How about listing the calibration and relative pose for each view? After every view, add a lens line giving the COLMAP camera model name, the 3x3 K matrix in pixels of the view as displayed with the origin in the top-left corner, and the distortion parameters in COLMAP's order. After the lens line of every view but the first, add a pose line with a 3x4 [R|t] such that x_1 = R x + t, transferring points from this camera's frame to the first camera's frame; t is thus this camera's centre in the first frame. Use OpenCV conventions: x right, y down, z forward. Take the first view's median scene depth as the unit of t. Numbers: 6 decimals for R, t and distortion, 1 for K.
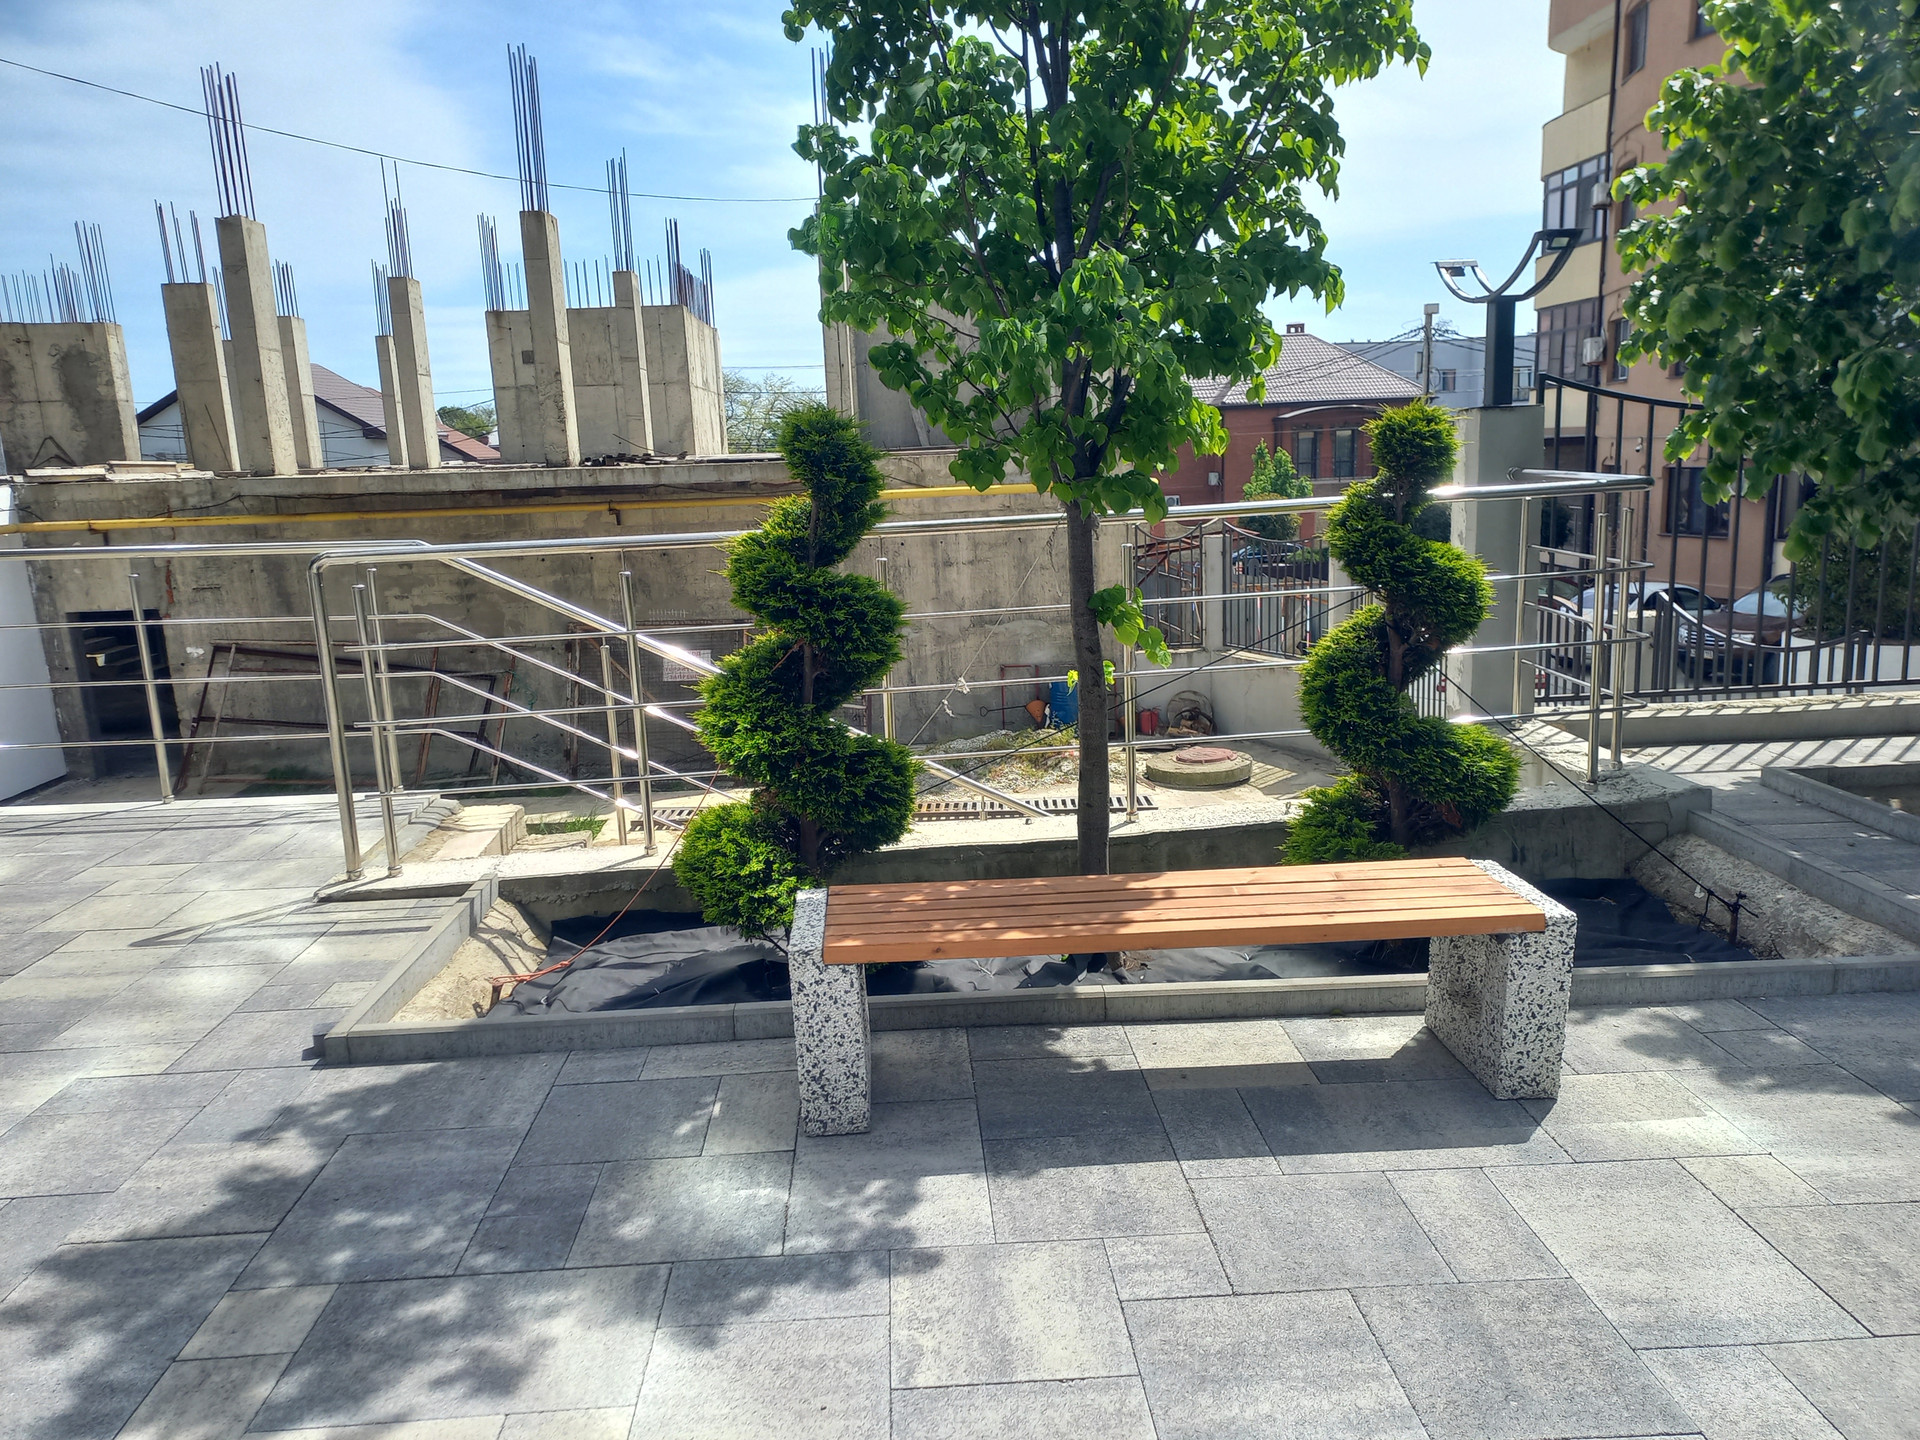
lens RADIAL K [[1429.1, 0, 960.0], [0, 1429.1, 720.0], [0, 0, 1]] dist [0.121182, -0.147359]
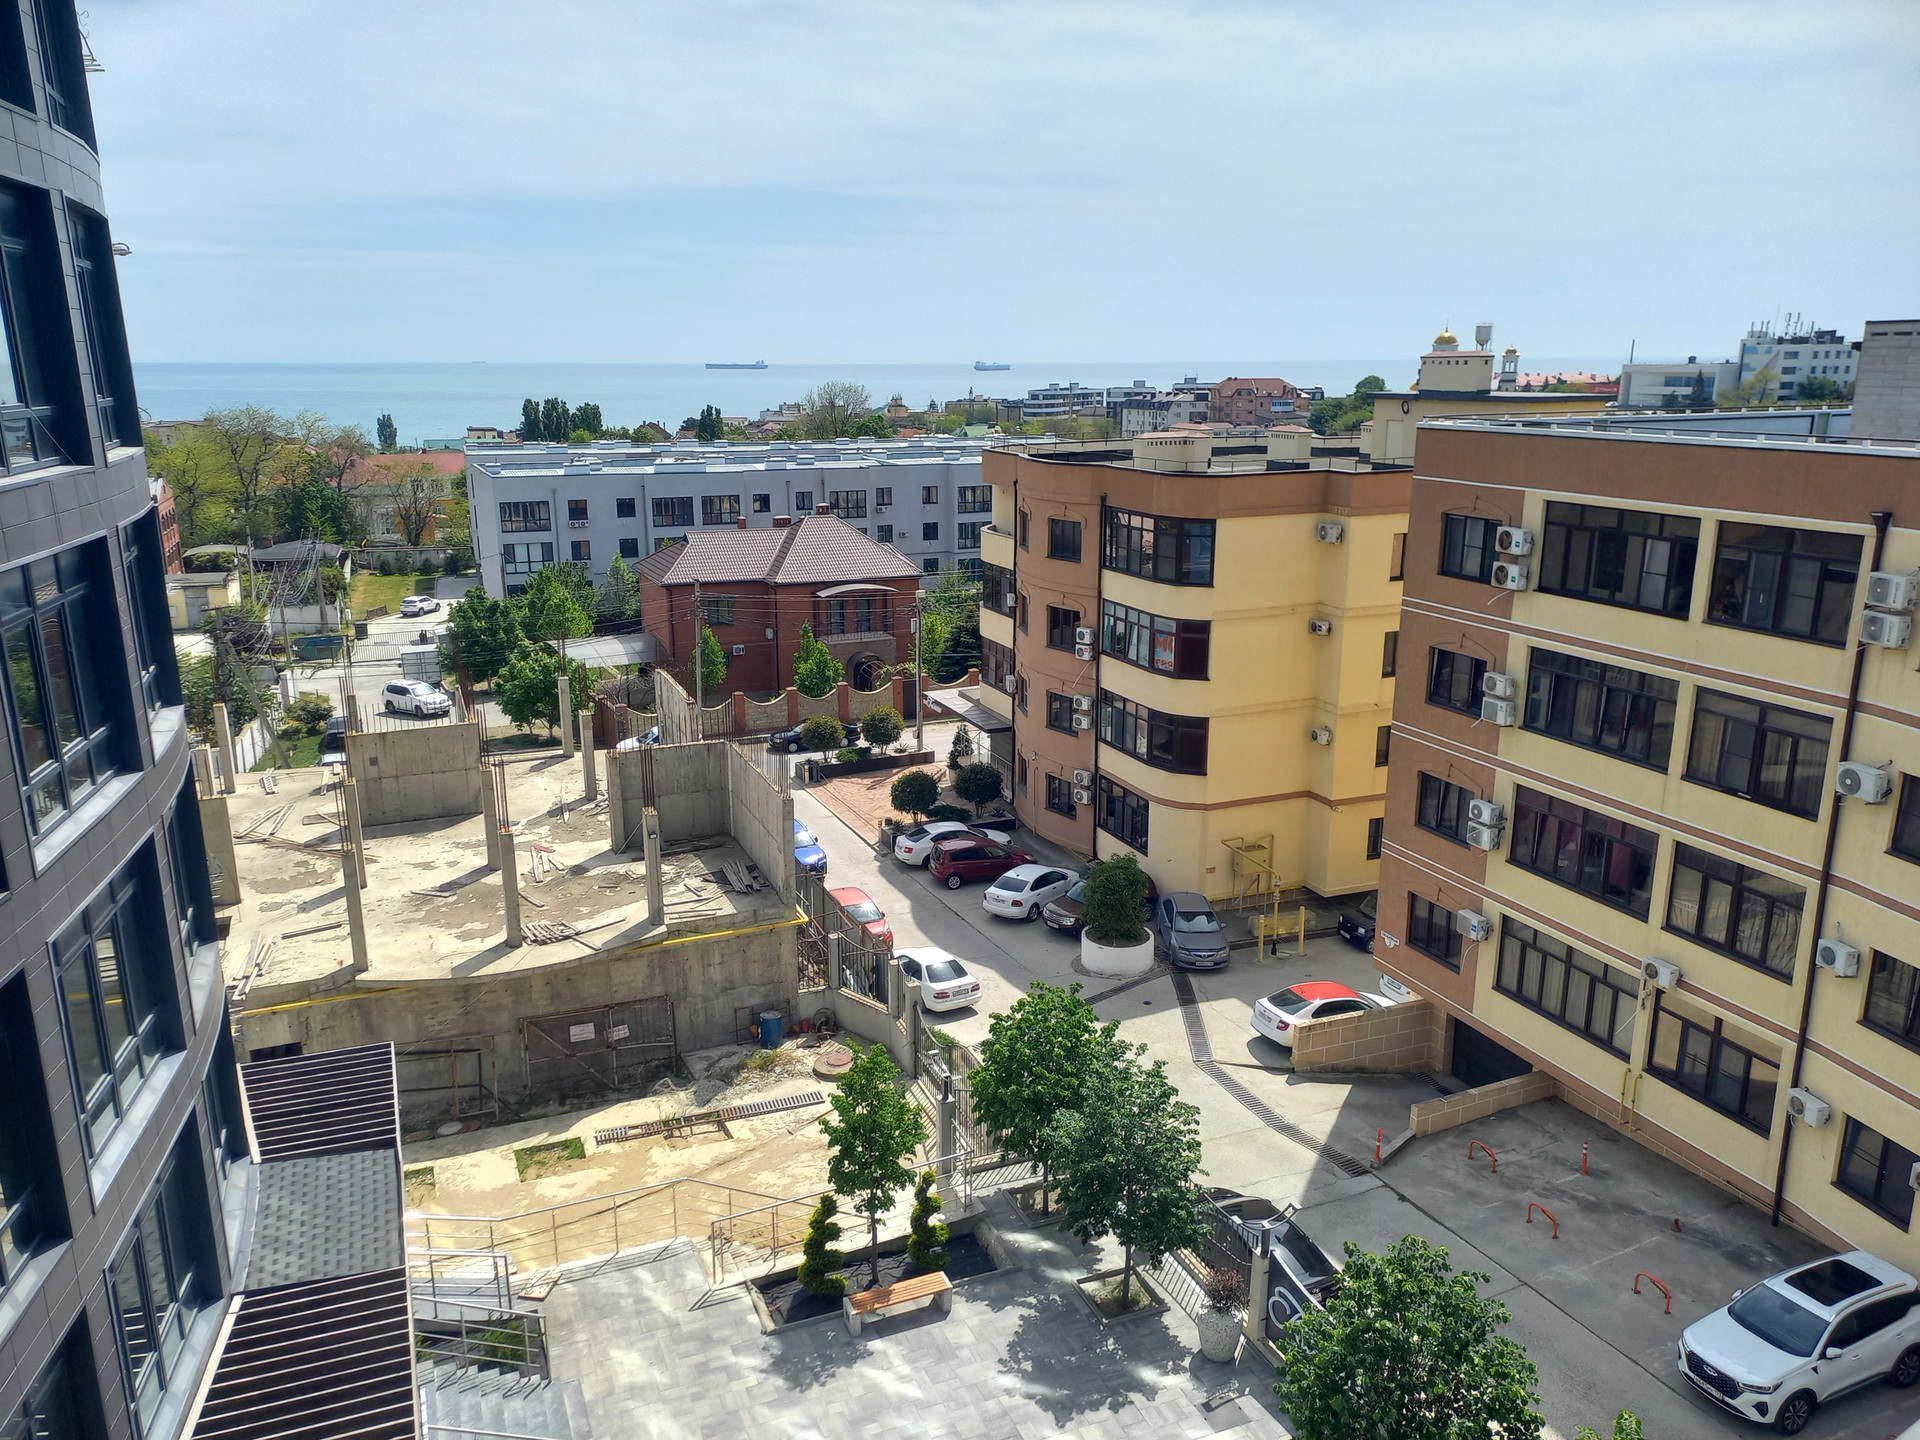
lens RADIAL K [[1436.4, 0, 952.3], [0, 1436.4, 730.8], [0, 0, 1]] dist [0.066840, -0.065773]
pose [[0.946625, -0.052791, 0.317985, -0.316720], [0.033537, 0.997274, 0.065727, -0.567989], [-0.320588, -0.051554, 0.945815, -1.042414]]
